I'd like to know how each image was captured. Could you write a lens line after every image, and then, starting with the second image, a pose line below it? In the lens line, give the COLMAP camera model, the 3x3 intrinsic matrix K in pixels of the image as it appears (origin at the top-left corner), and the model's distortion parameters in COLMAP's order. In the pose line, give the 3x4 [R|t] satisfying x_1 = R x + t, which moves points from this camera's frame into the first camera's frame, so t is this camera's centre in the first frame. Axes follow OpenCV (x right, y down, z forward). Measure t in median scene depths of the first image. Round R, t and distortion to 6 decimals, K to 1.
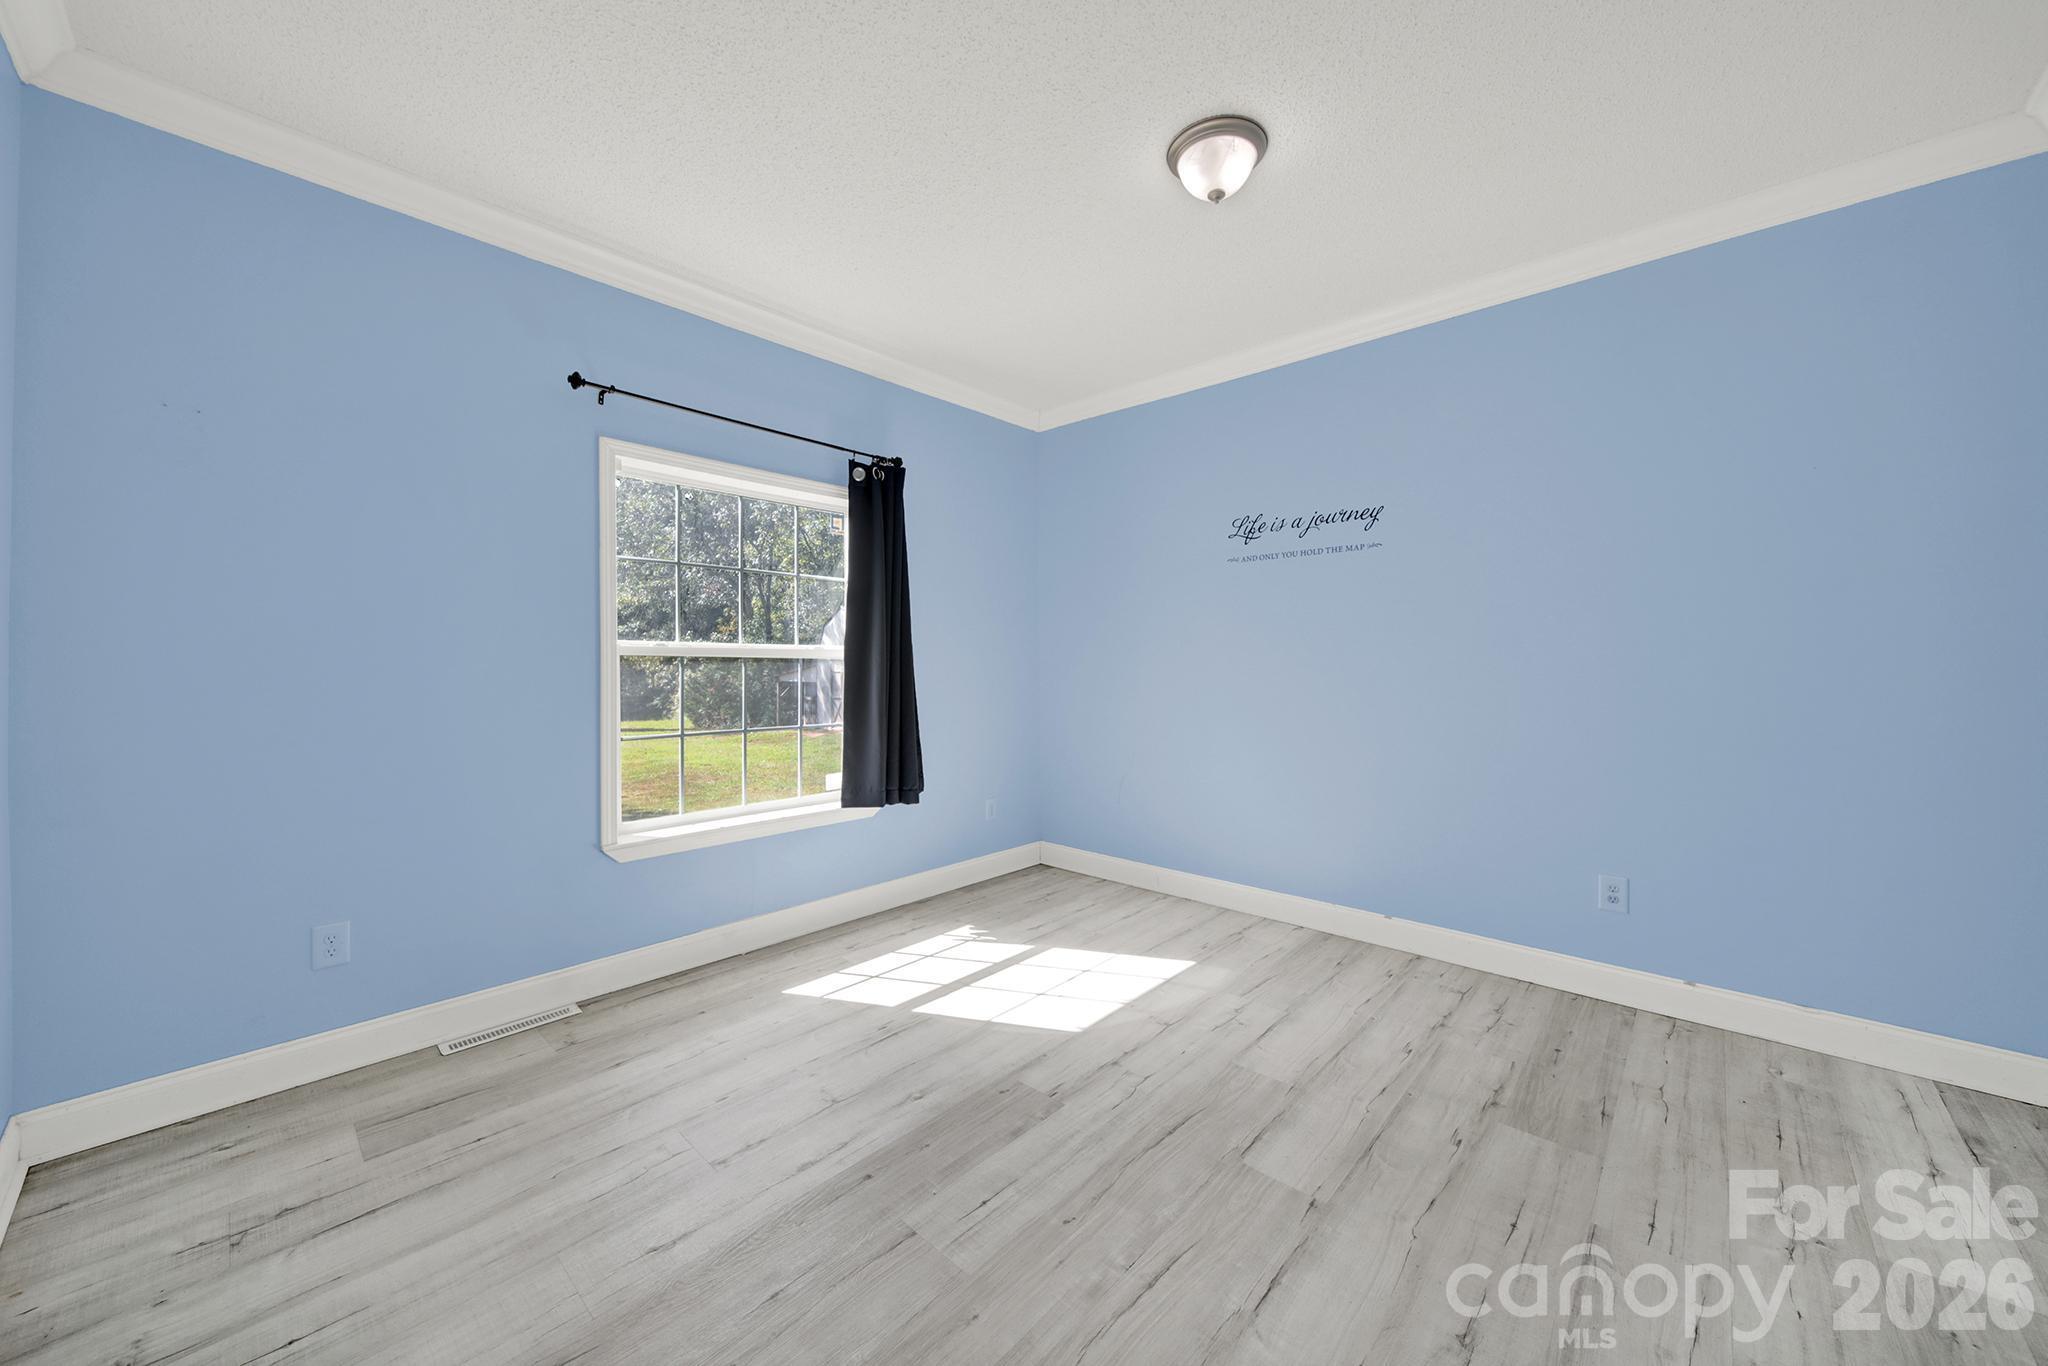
lens RADIAL K [[740.4, 0, 1020.3], [0, 740.4, 668.5], [0, 0, 1]] dist [-0.004887, -0.000378]
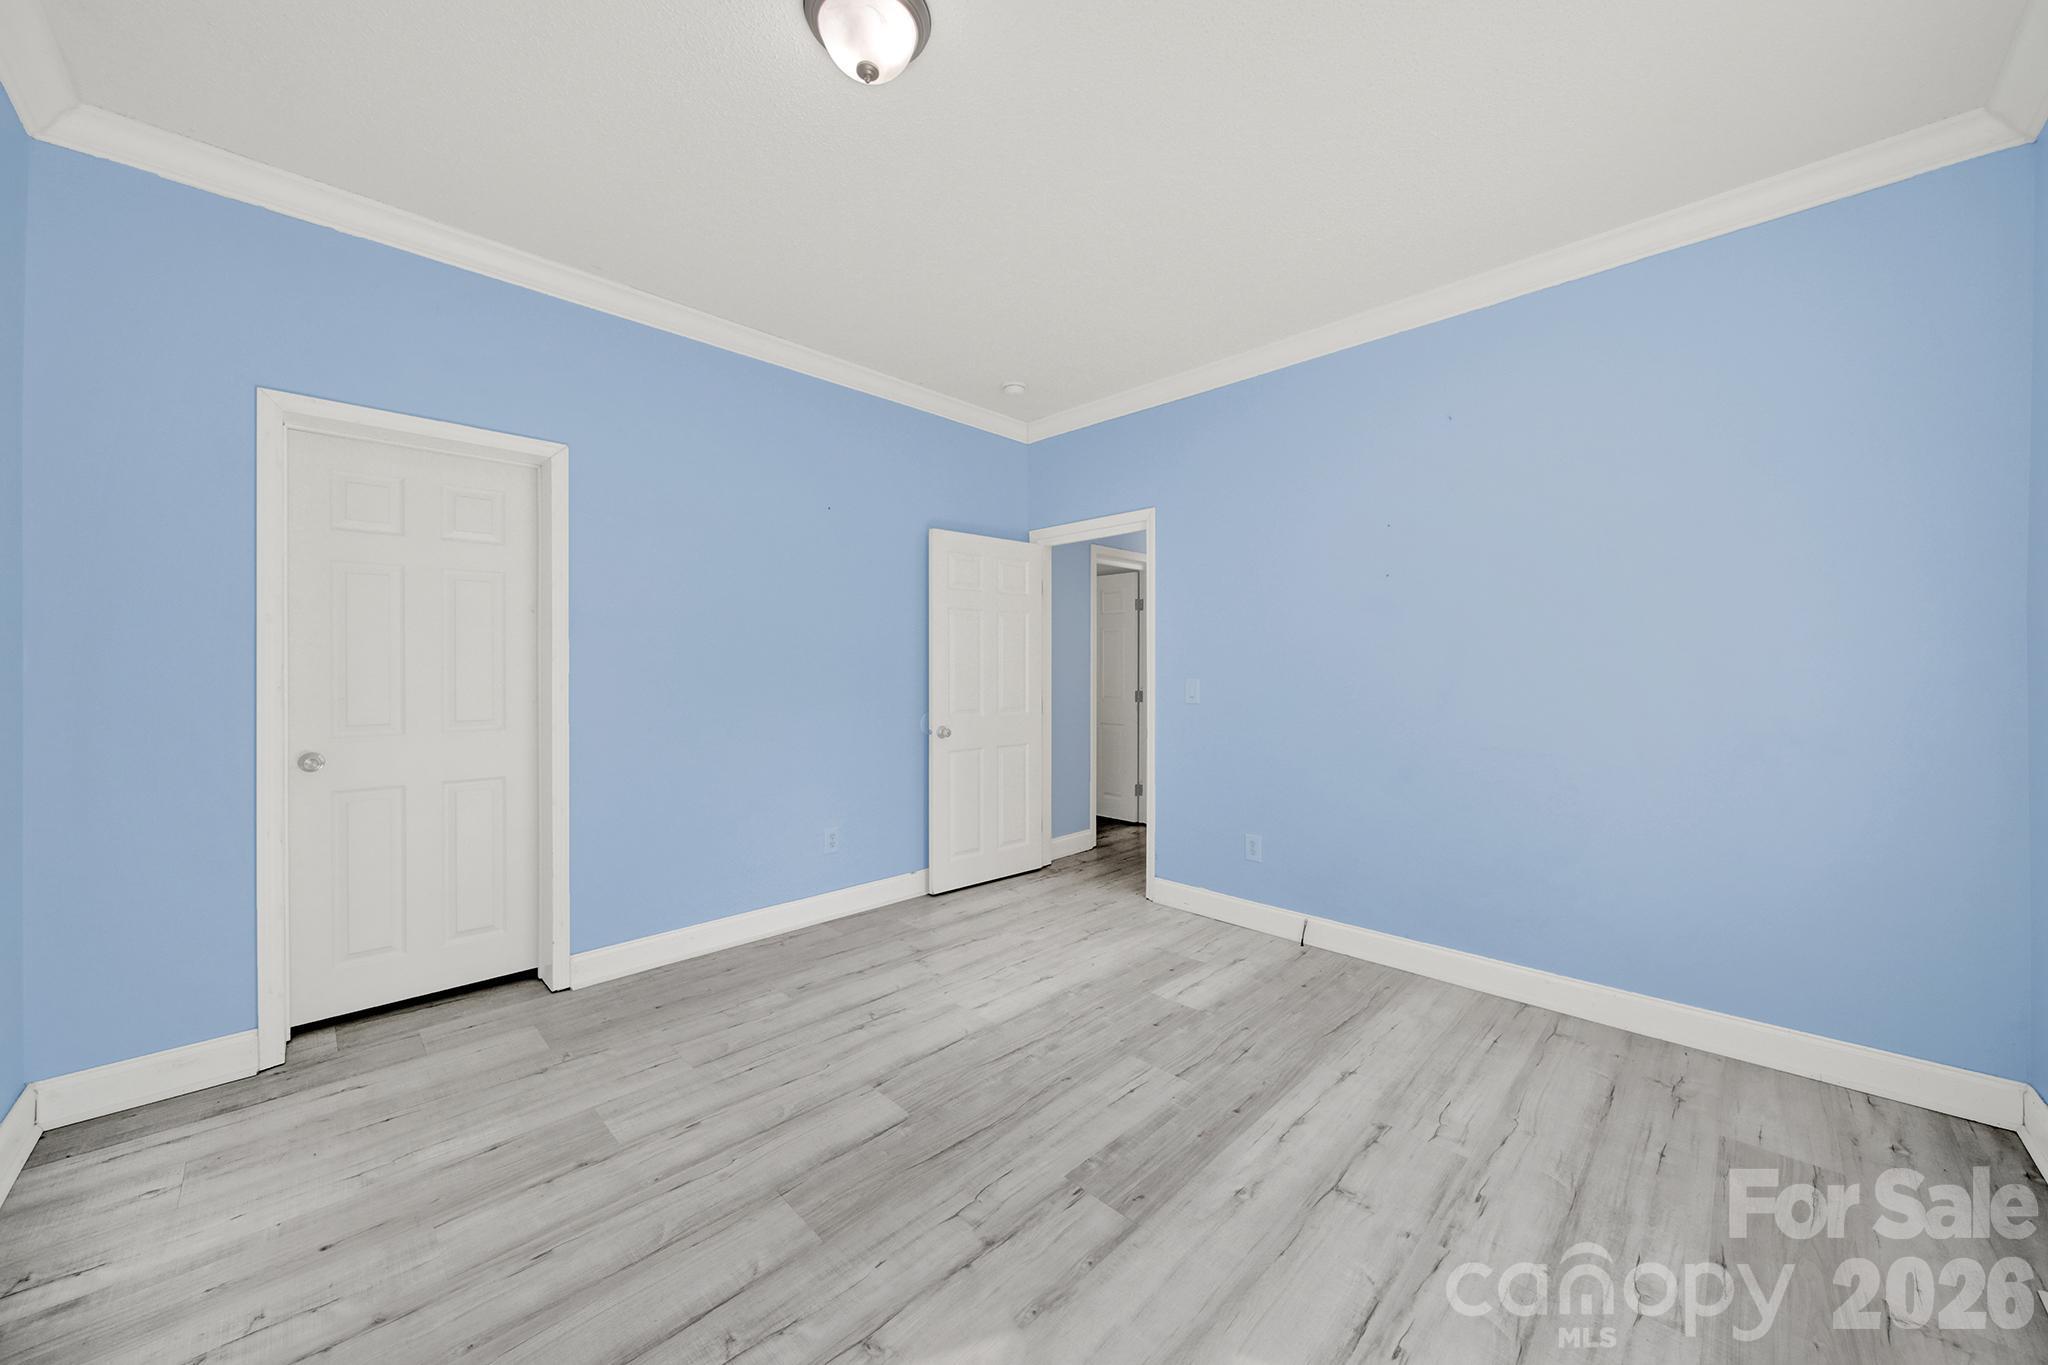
lens RADIAL K [[740.4, 0, 1020.3], [0, 740.4, 668.0], [0, 0, 1]] dist [-0.004887, -0.000378]
pose [[-0.999527, -0.001327, 0.030719, 0.094874], [-0.000937, 0.999919, 0.012703, -0.025058], [-0.030733, 0.012669, -0.999447, 2.039978]]
